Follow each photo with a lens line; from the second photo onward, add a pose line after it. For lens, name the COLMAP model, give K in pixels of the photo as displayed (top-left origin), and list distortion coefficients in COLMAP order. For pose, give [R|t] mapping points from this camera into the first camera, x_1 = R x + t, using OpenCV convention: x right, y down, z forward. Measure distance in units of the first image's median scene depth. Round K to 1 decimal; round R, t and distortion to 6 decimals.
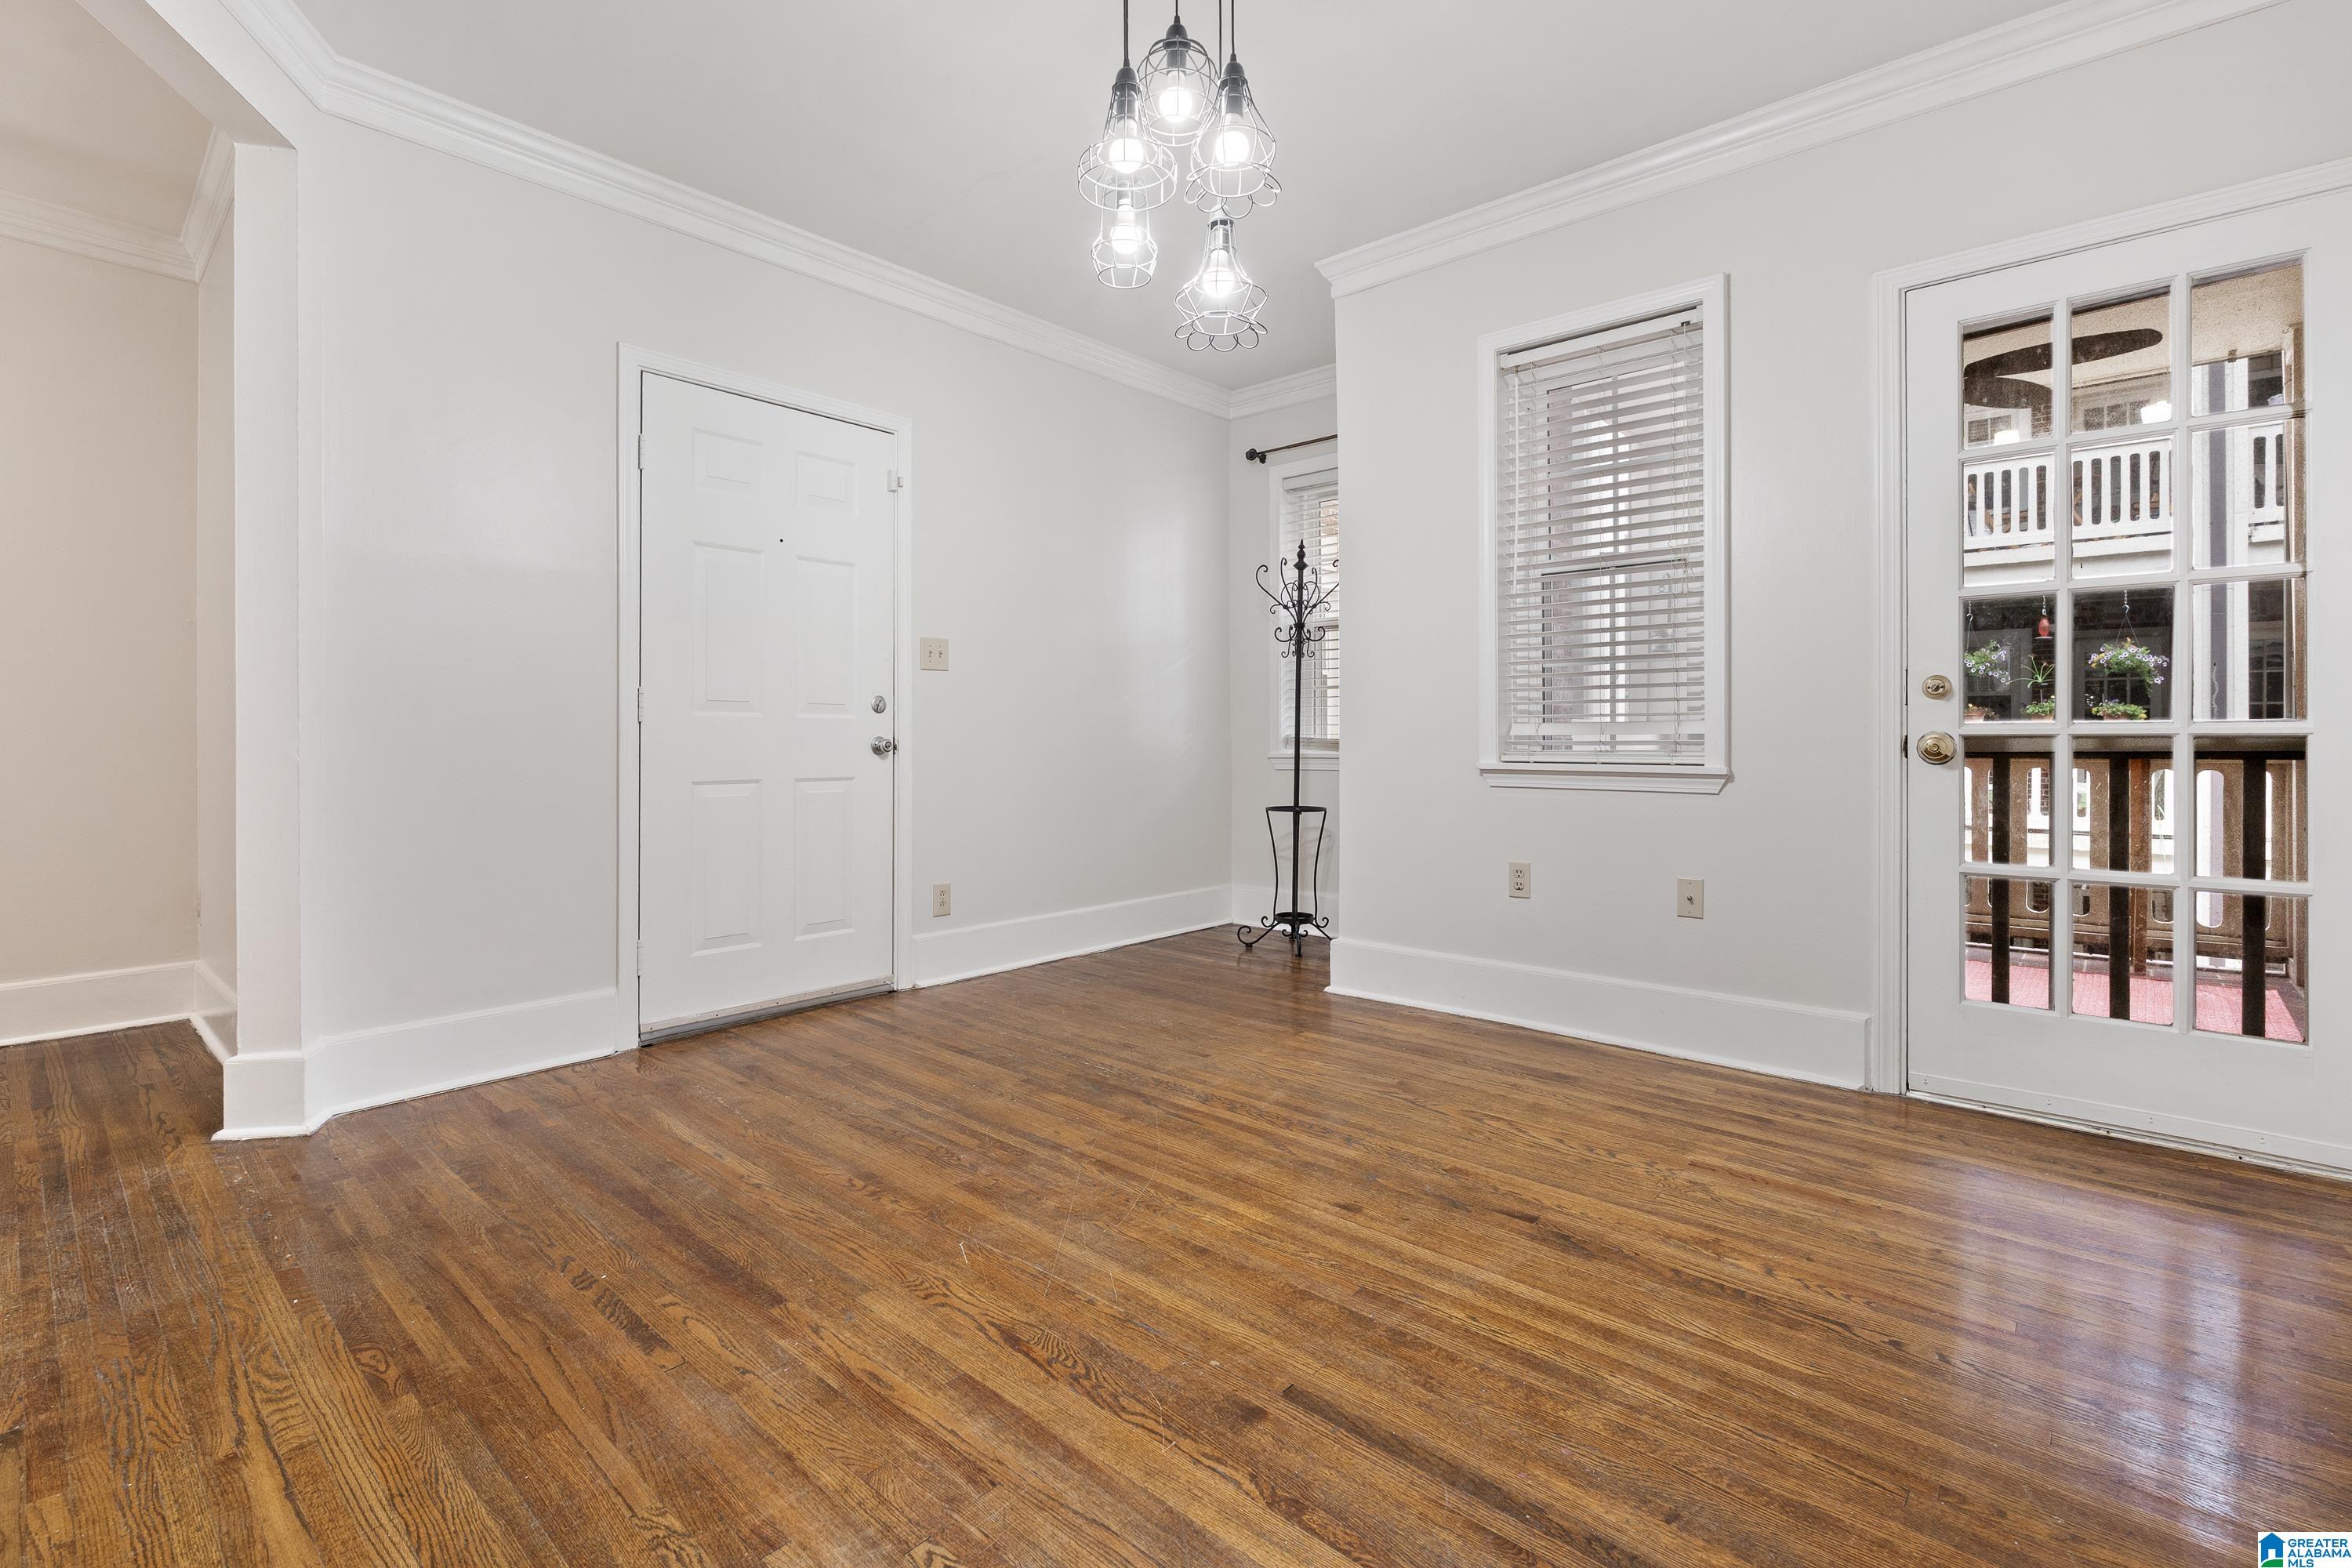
lens RADIAL K [[1086.3, 0, 1151.5], [0, 1086.3, 735.4], [0, 0, 1]] dist [-0.005417, 0.000563]
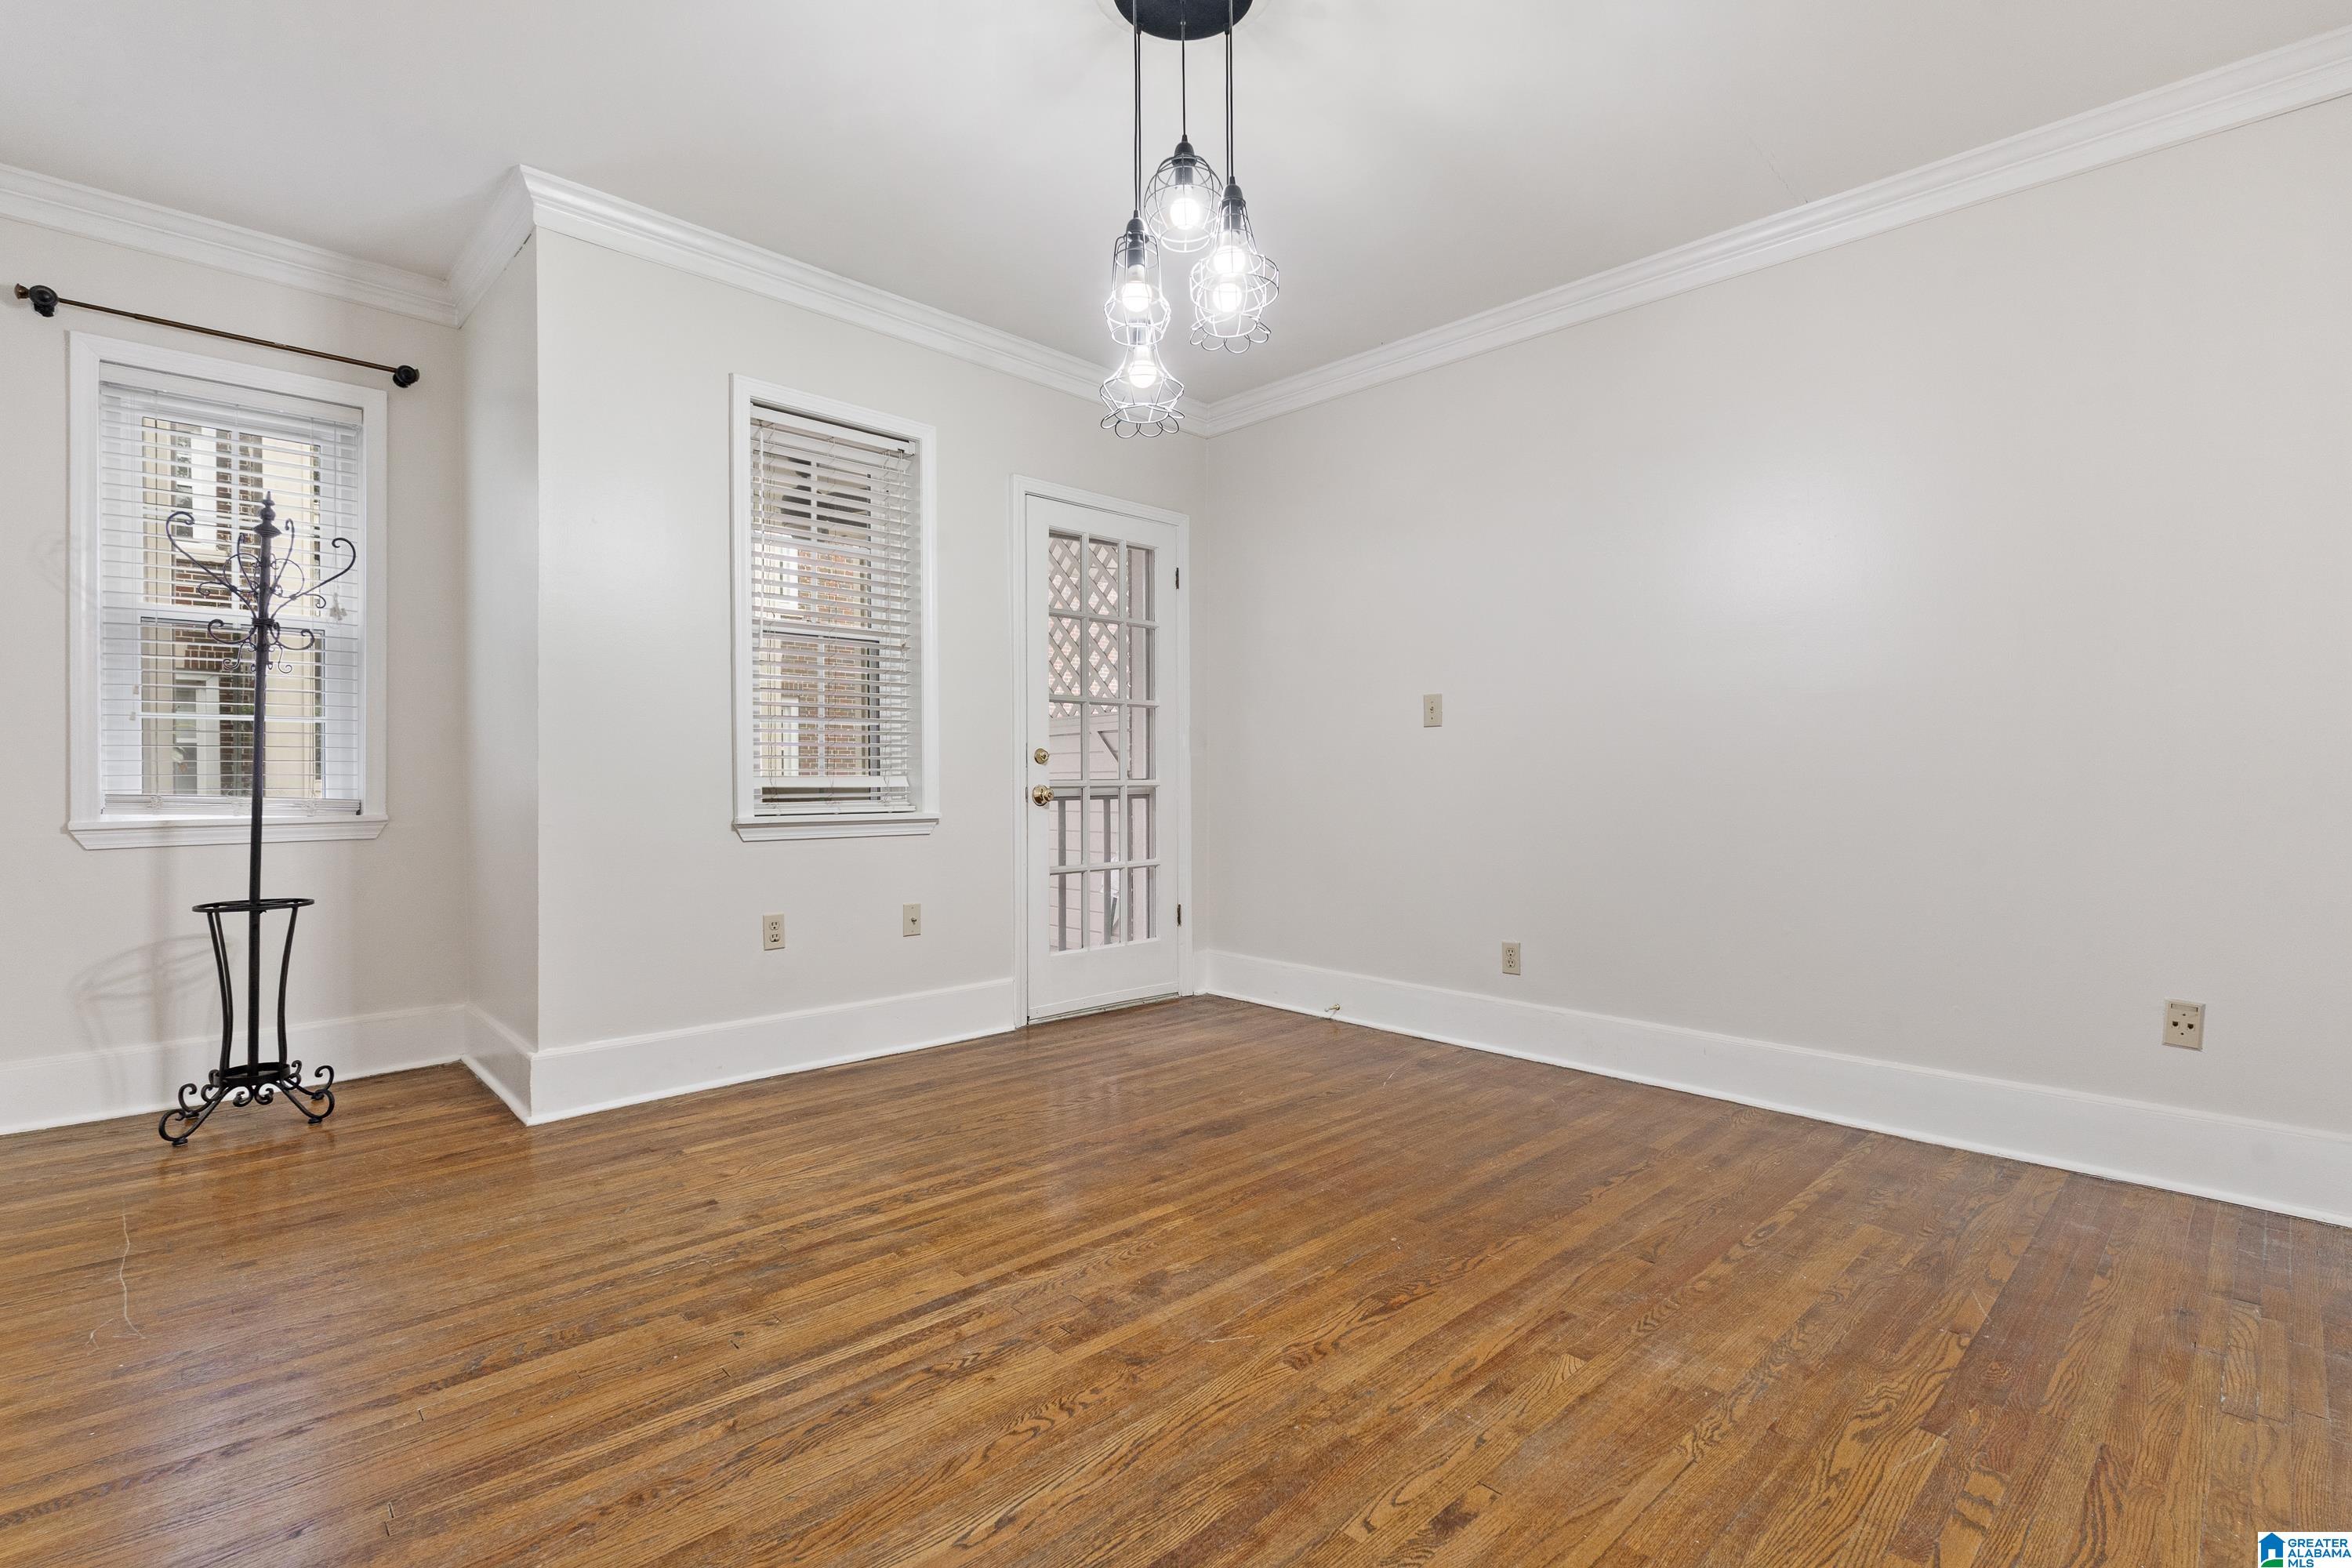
lens RADIAL K [[1086.3, 0, 1158.7], [0, 1086.3, 776.2], [0, 0, 1]] dist [-0.005417, 0.000563]
pose [[0.066531, 0.004121, 0.997776, -0.887946], [0.003250, 0.999985, -0.004347, -0.008353], [-0.997779, 0.003532, 0.066517, 0.788124]]
